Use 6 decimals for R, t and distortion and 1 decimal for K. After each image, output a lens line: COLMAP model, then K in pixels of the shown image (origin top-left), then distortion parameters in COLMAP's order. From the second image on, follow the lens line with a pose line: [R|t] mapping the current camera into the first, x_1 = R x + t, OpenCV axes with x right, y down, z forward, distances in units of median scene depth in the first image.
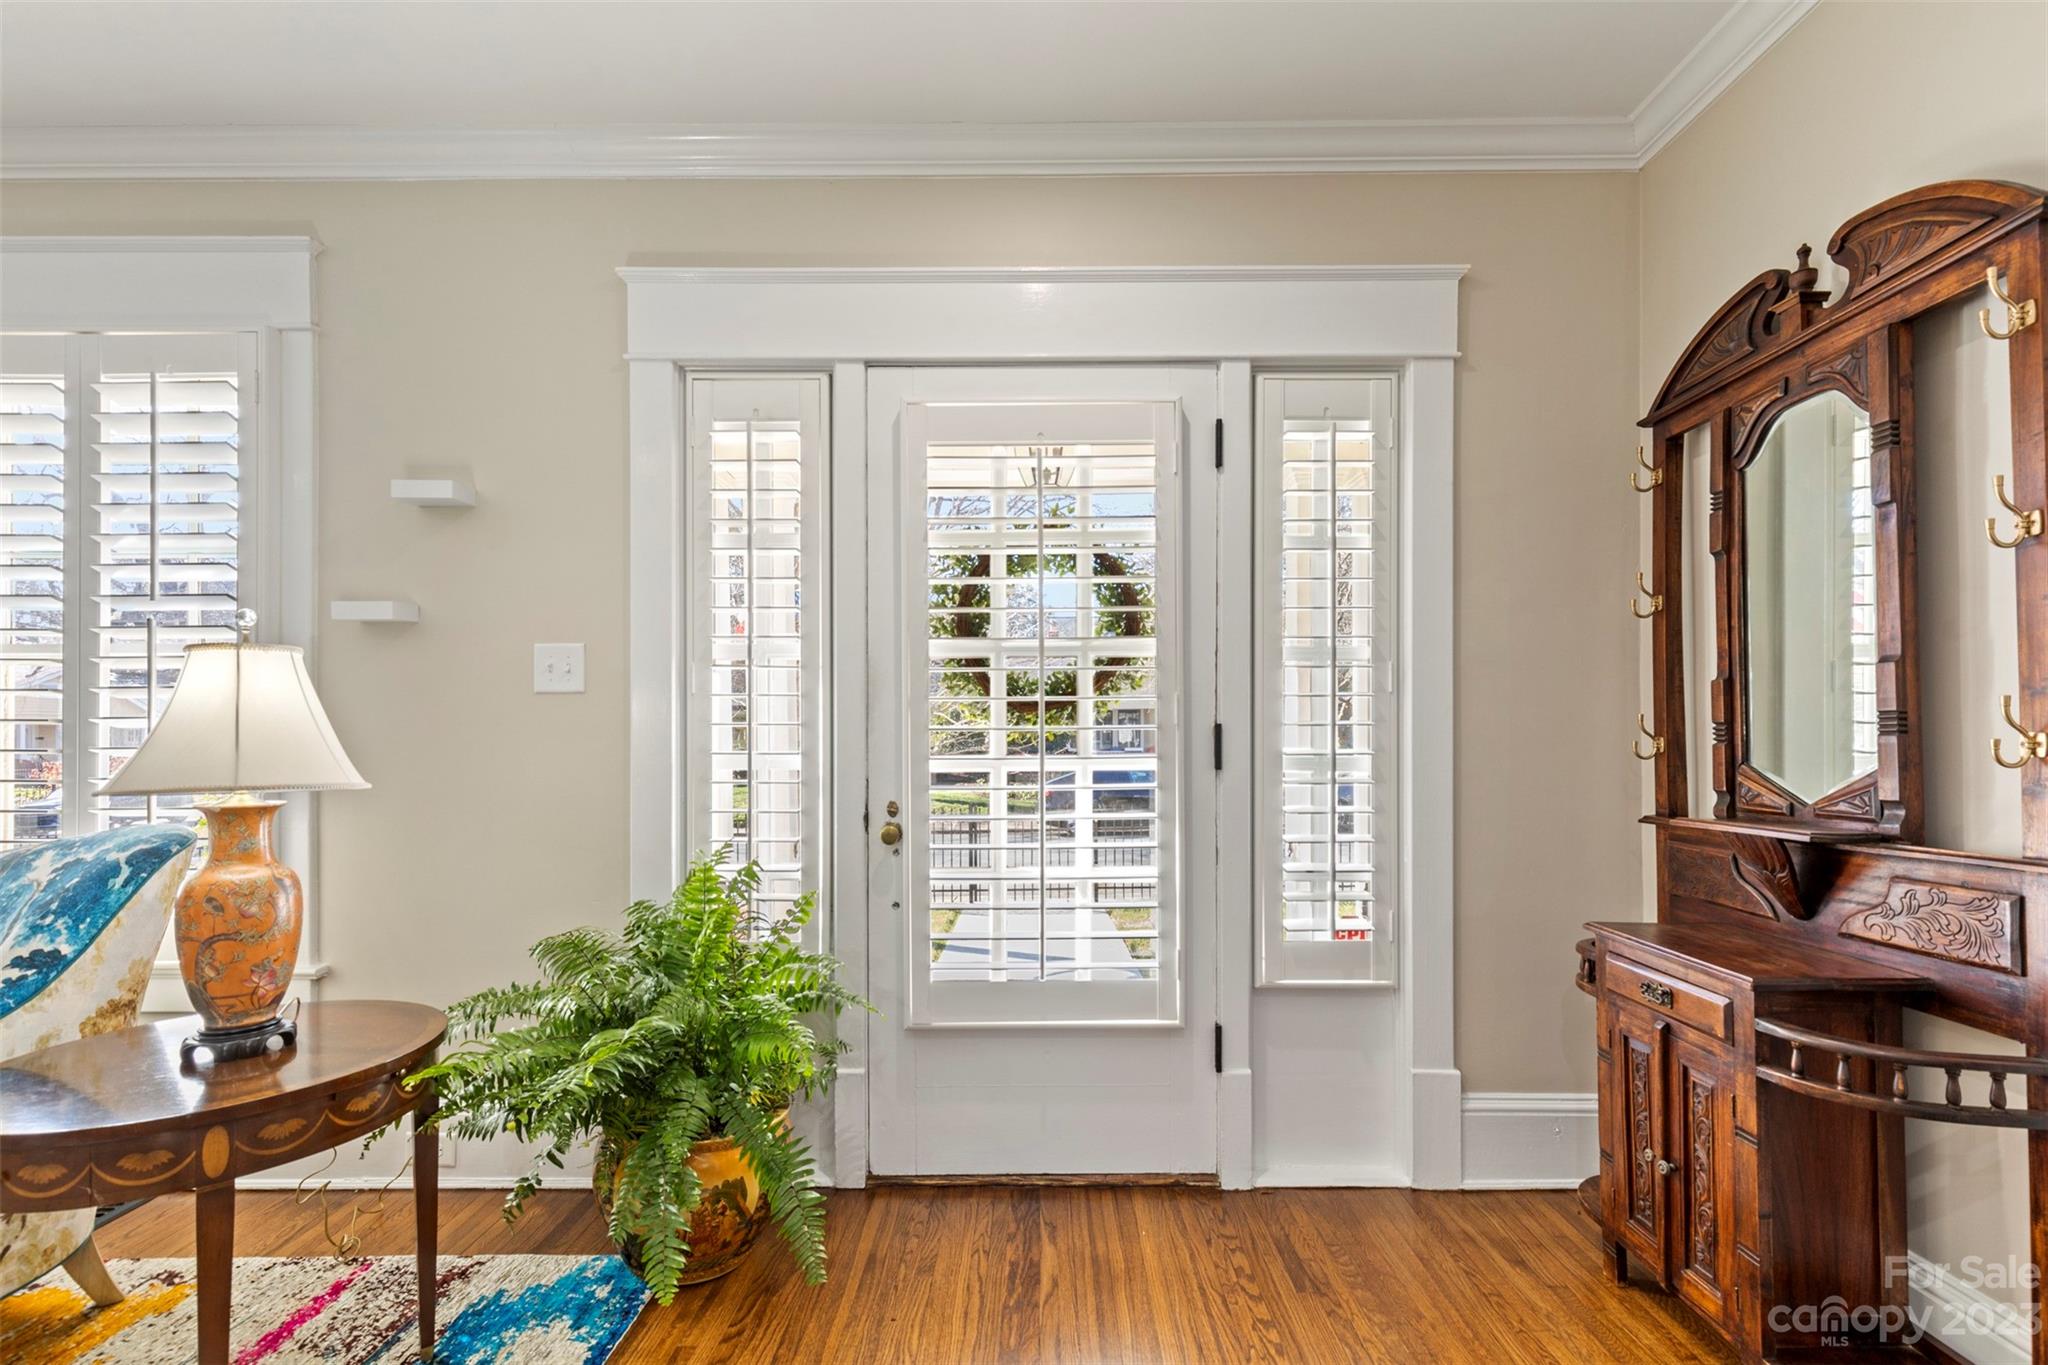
lens RADIAL K [[946.2, 0, 1036.1], [0, 946.2, 718.9], [0, 0, 1]] dist [0.013255, 0.000111]
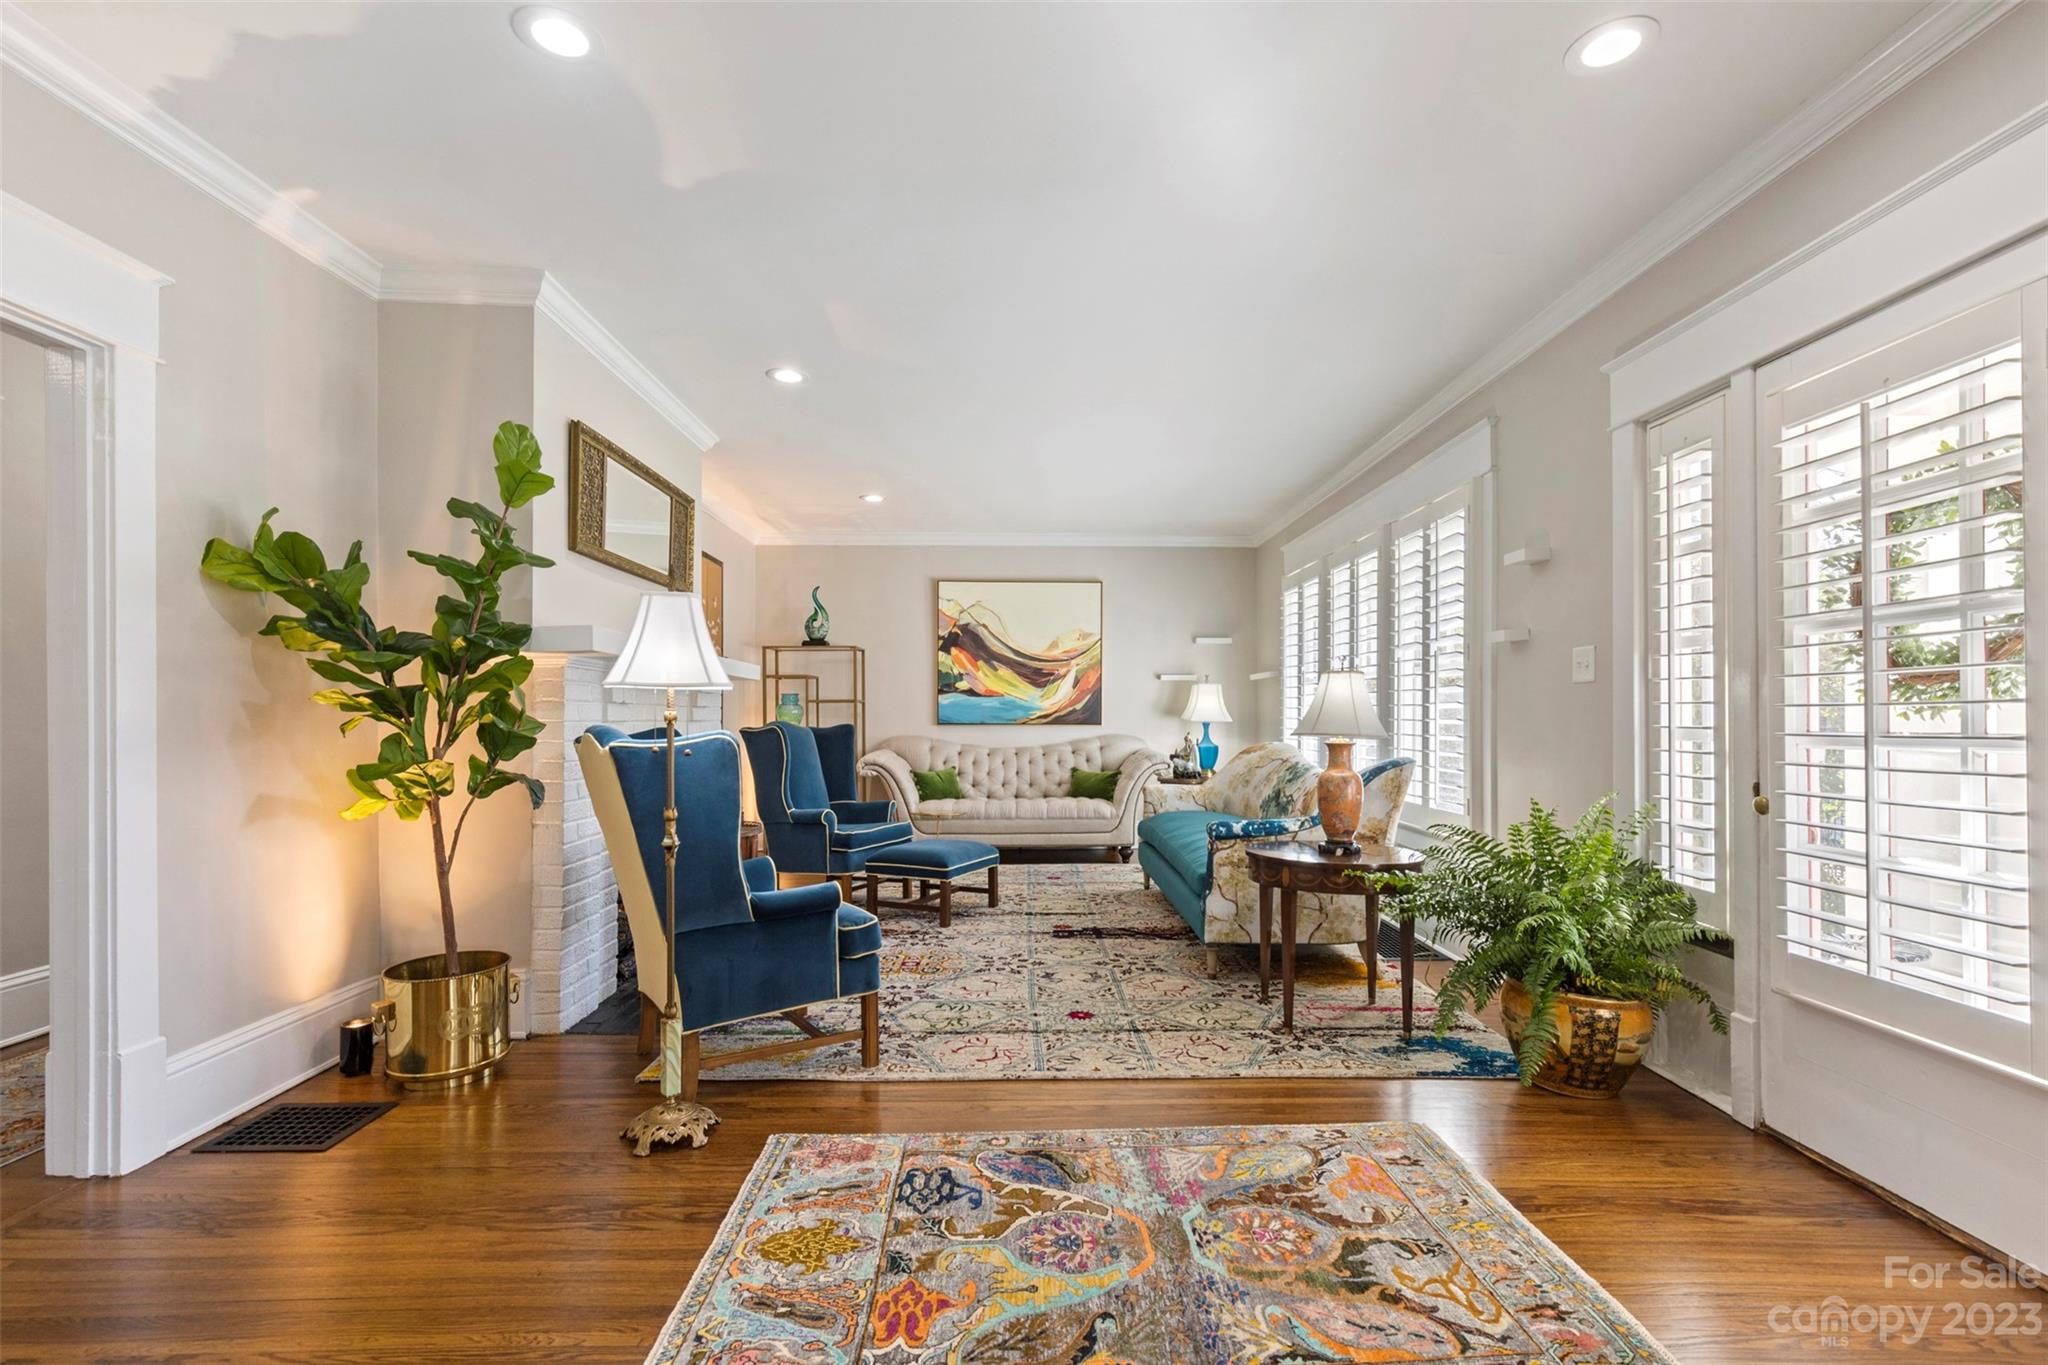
lens RADIAL K [[946.2, 0, 1036.1], [0, 946.2, 718.9], [0, 0, 1]] dist [0.013255, 0.000111]
pose [[0.025491, 0.005369, -0.999661, 0.889202], [0.001761, 0.999984, 0.005416, 0.017966], [0.999674, -0.001898, 0.025481, 0.157993]]
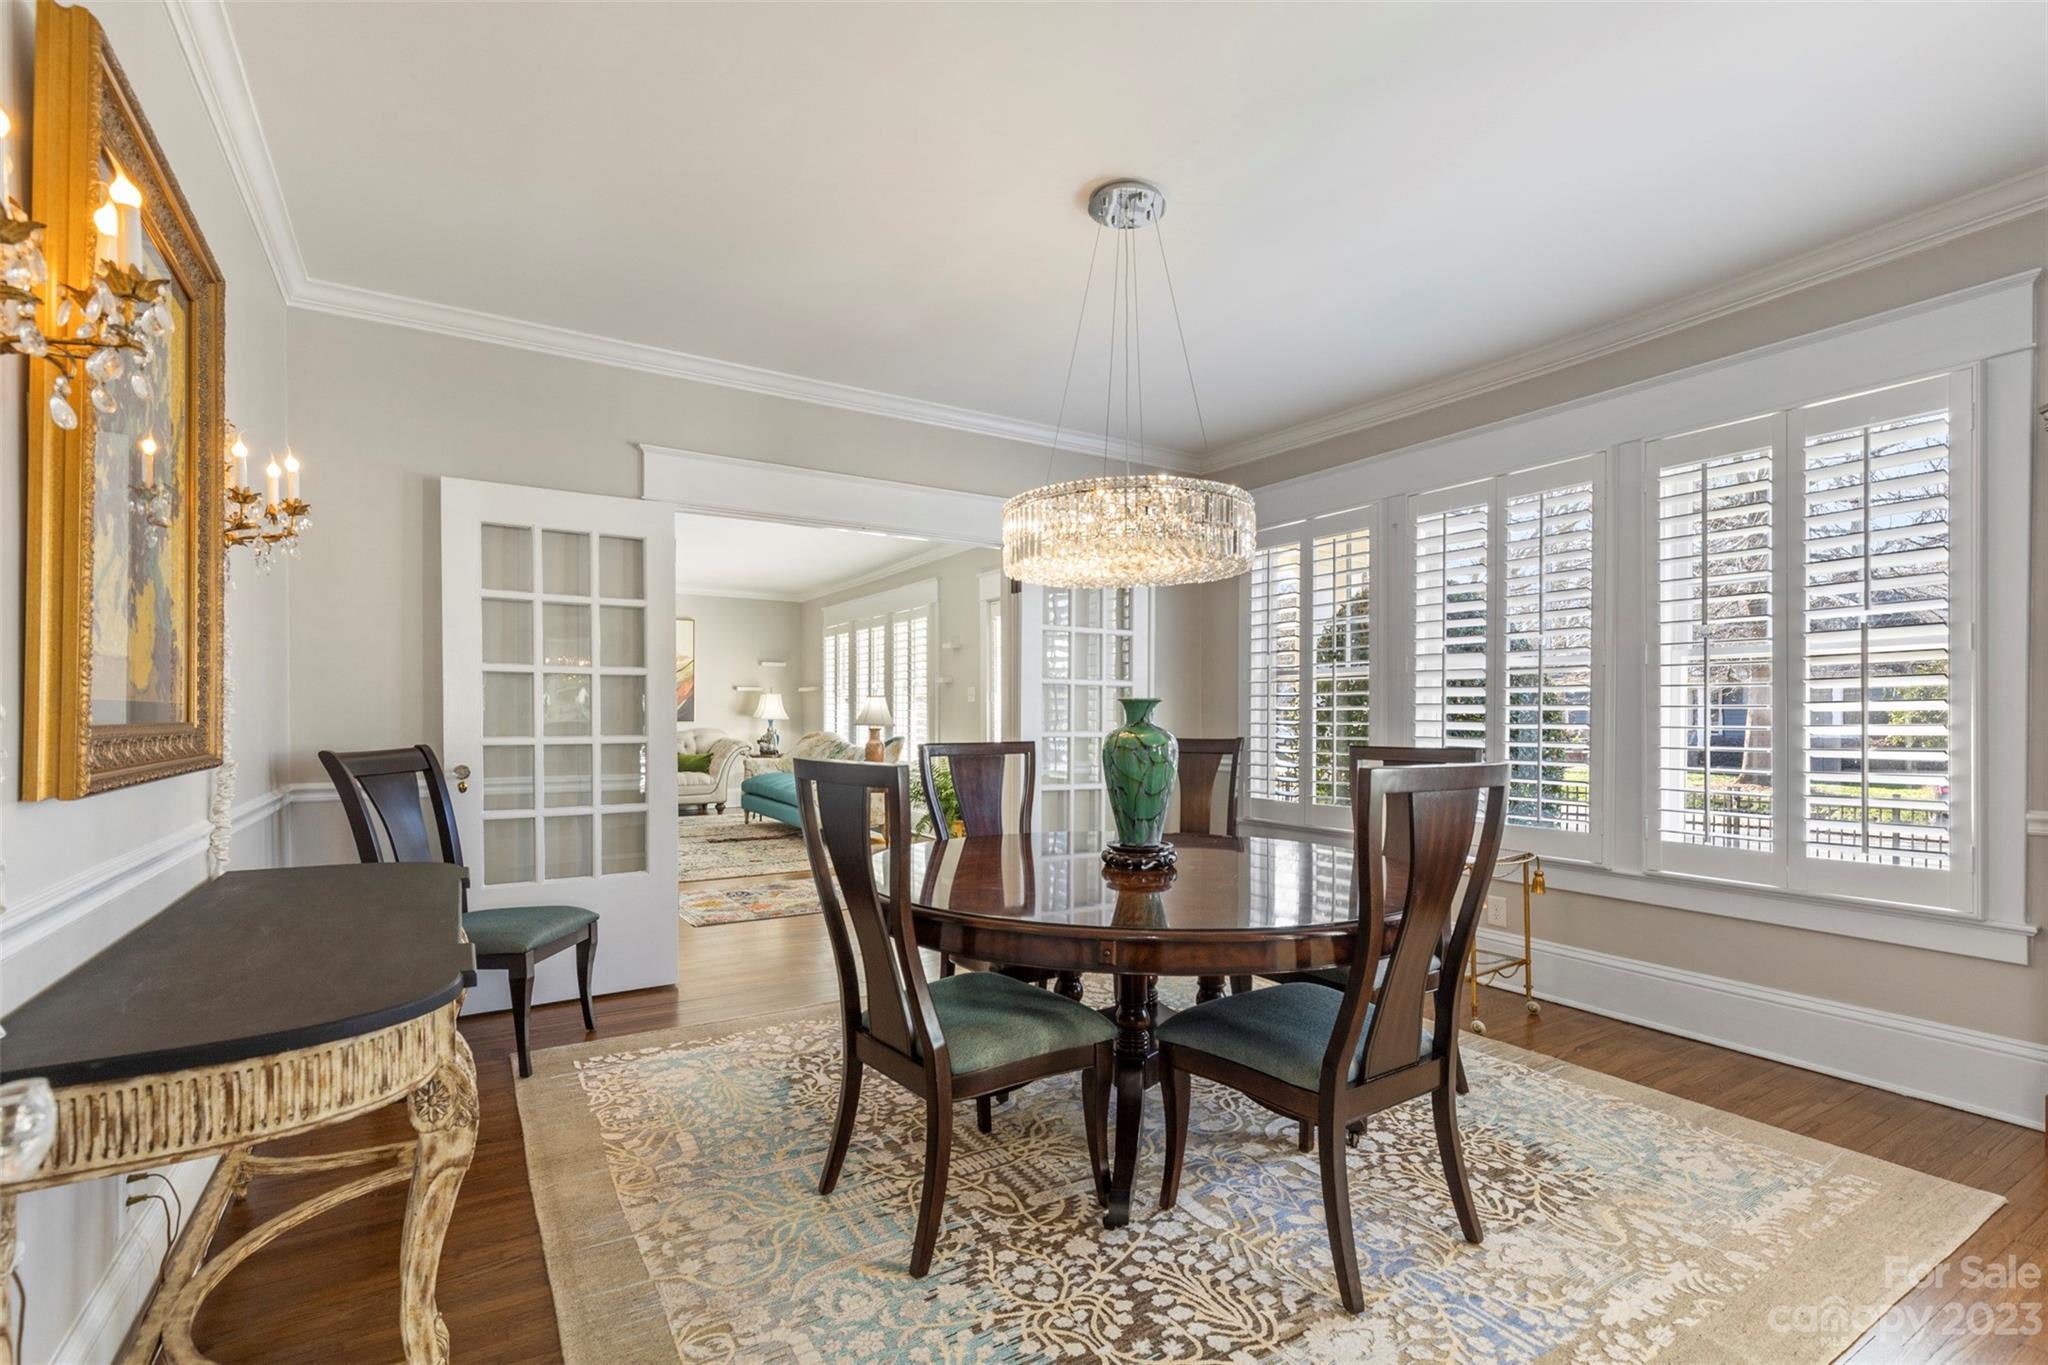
lens RADIAL K [[938.7, 0, 1036.1], [0, 938.7, 705.6], [0, 0, 1]] dist [0.011113, 0.000046]
pose [[0.528151, -0.003487, -0.849143, 2.417643], [-0.001152, 0.999988, -0.004823, -0.000946], [0.849150, 0.003526, 0.528141, -0.542853]]
